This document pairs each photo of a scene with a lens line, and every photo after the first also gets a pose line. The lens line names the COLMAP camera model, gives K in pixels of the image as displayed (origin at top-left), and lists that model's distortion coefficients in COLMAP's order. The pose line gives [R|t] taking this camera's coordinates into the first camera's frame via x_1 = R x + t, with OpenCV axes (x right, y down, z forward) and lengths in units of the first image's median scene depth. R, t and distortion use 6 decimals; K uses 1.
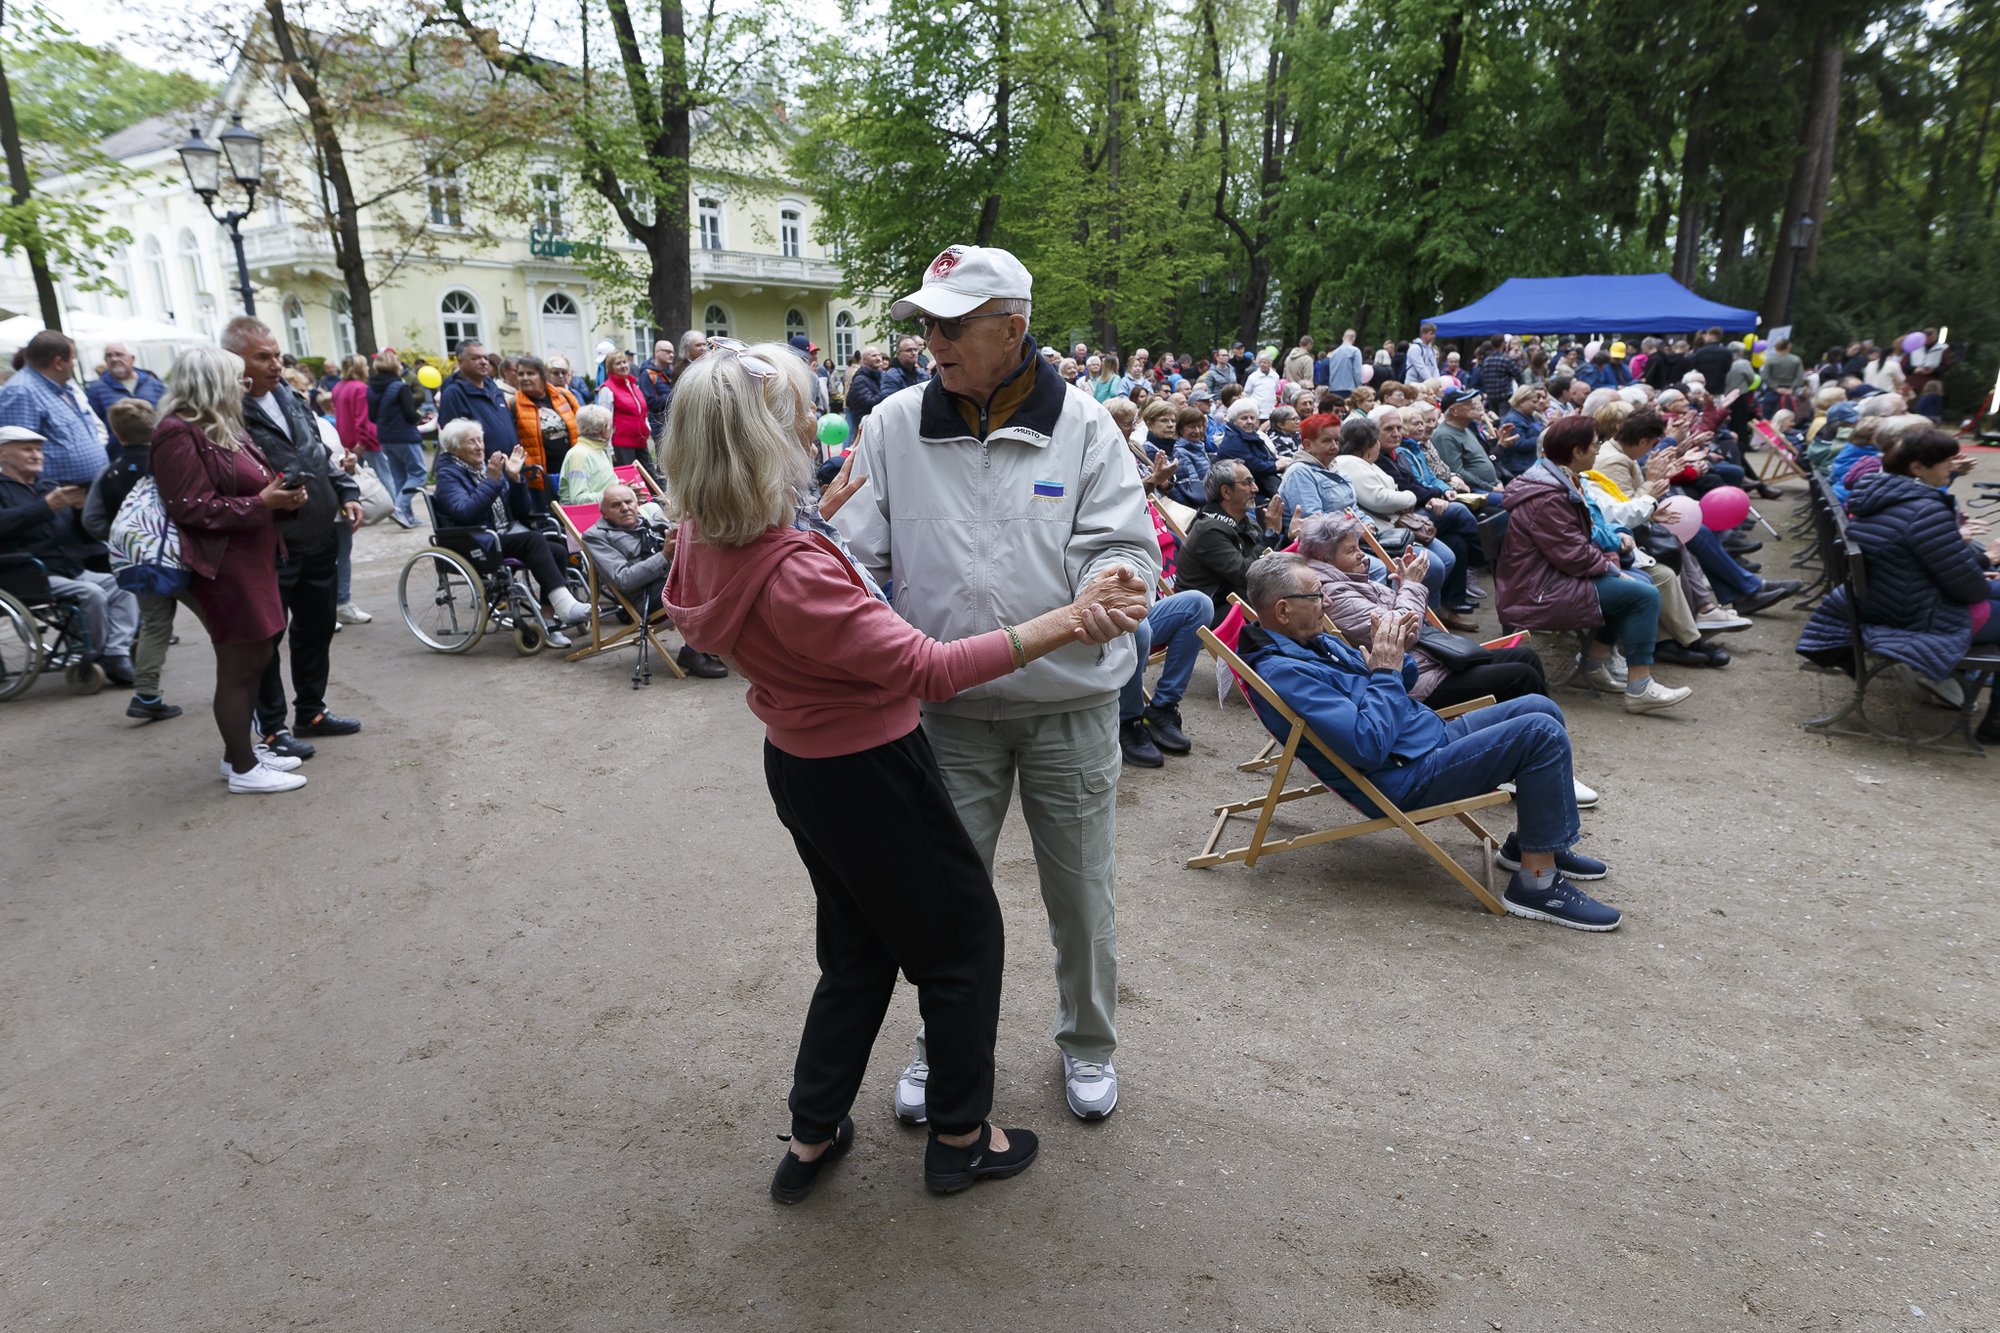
lens RADIAL K [[1135.3, 0, 1000.0], [0, 1135.3, 666.5], [0, 0, 1]] dist [0.001918, 0.001395]
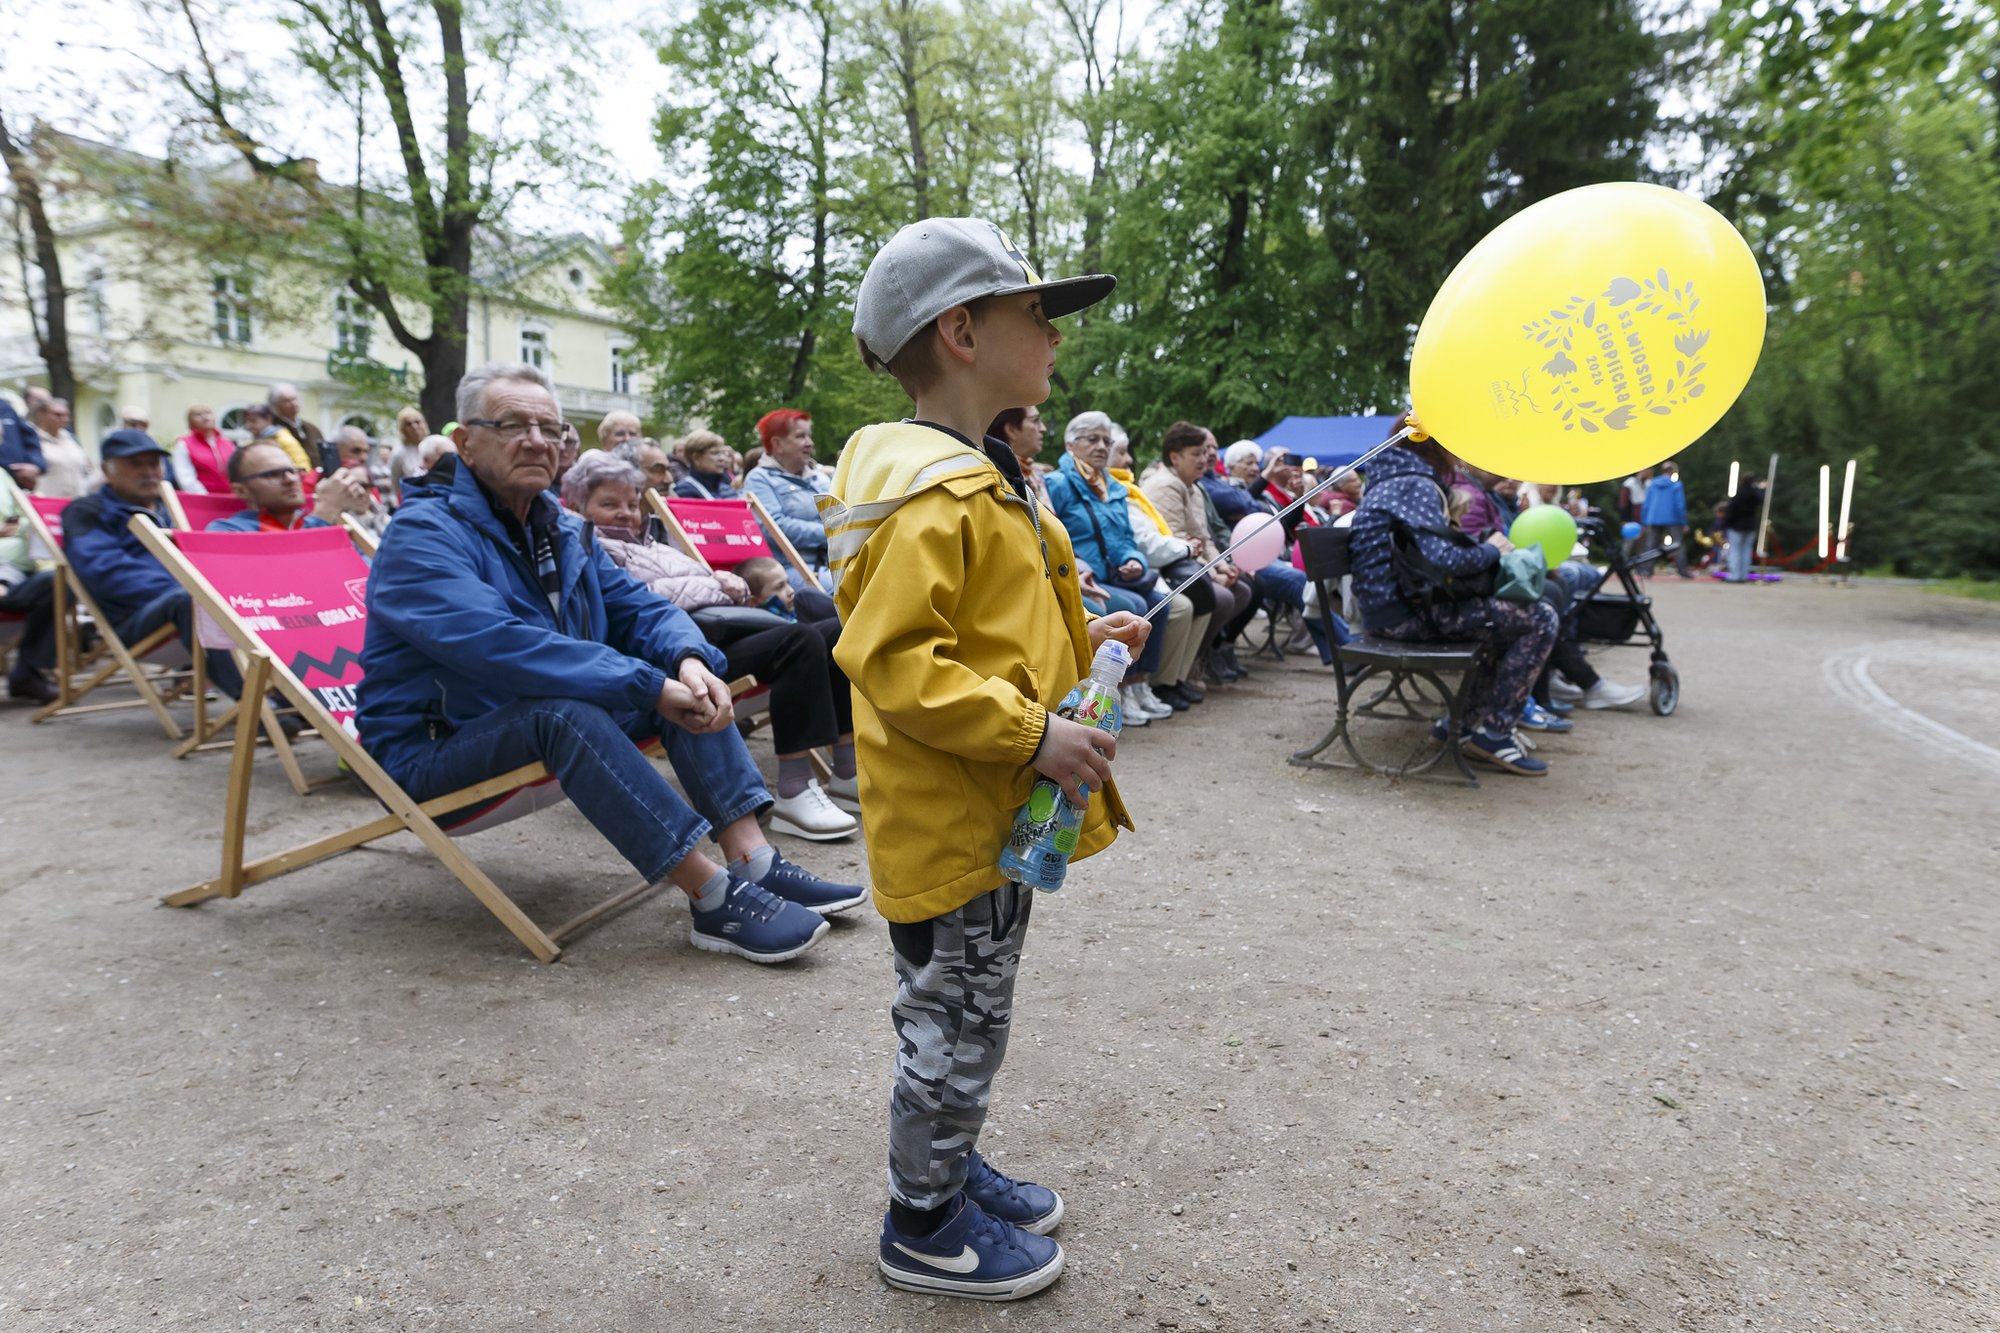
lens RADIAL K [[1135.3, 0, 1000.0], [0, 1135.3, 666.5], [0, 0, 1]] dist [0.001918, 0.001395]
pose [[0.995523, 0.013199, 0.093595, 0.088797], [0.000052, 0.990127, -0.140175, 0.020634], [-0.094521, 0.139553, 0.985693, 0.047195]]
